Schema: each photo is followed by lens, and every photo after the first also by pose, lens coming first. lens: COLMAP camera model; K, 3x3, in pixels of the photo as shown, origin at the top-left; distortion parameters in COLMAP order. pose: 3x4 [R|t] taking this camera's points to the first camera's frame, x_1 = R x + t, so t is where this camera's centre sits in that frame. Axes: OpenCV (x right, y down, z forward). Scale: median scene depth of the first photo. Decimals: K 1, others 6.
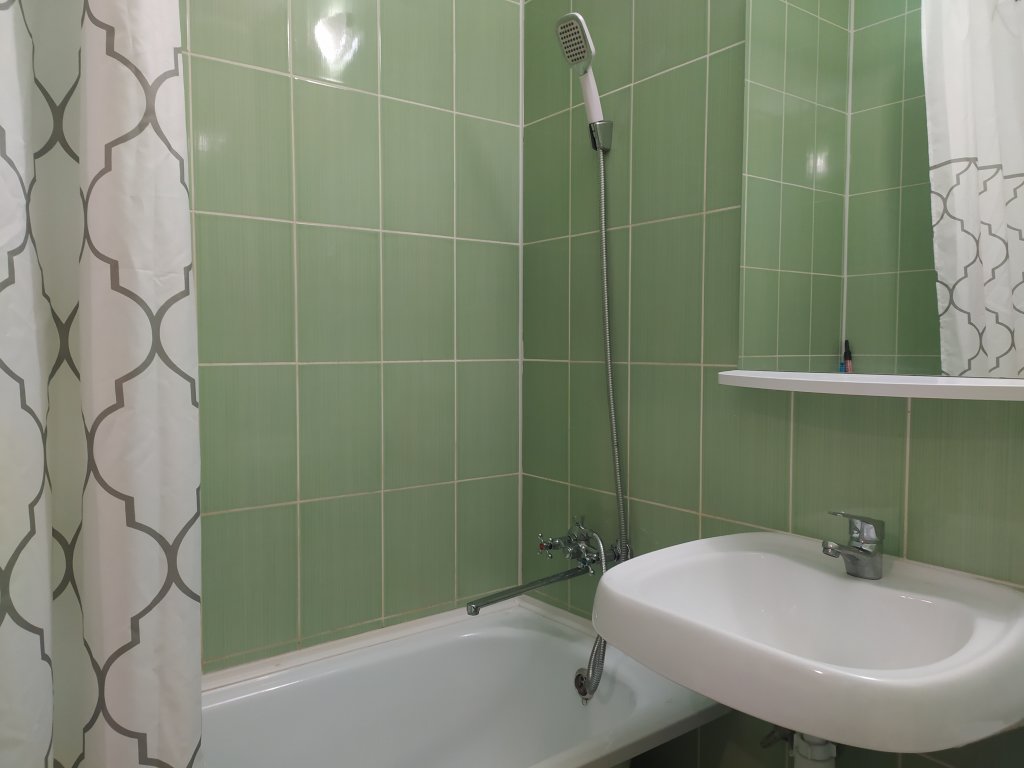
lens RADIAL K [[752.2, 0, 513.3], [0, 752.2, 384.8], [0, 0, 1]] dist [0.041991, -0.001185]
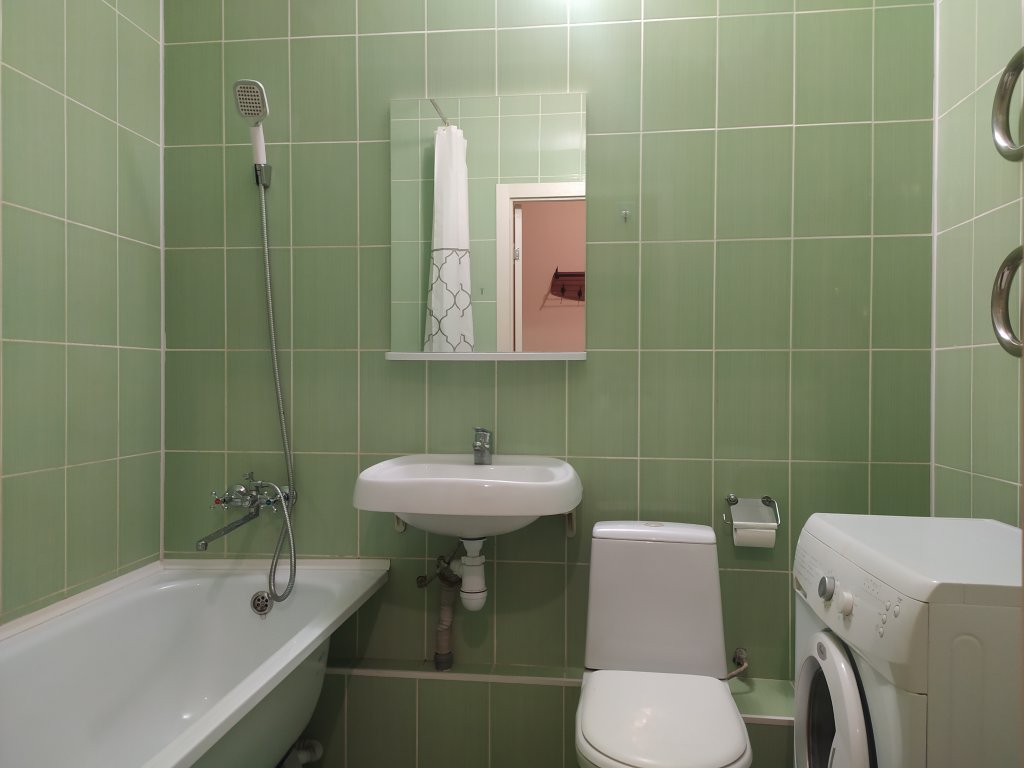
lens RADIAL K [[752.2, 0, 511.4], [0, 752.2, 382.9], [0, 0, 1]] dist [0.041991, -0.001185]
pose [[0.699674, -0.003106, 0.714456, -0.507710], [0.033915, 0.999008, -0.028871, 0.077793], [-0.713657, 0.044431, 0.699085, -0.193186]]
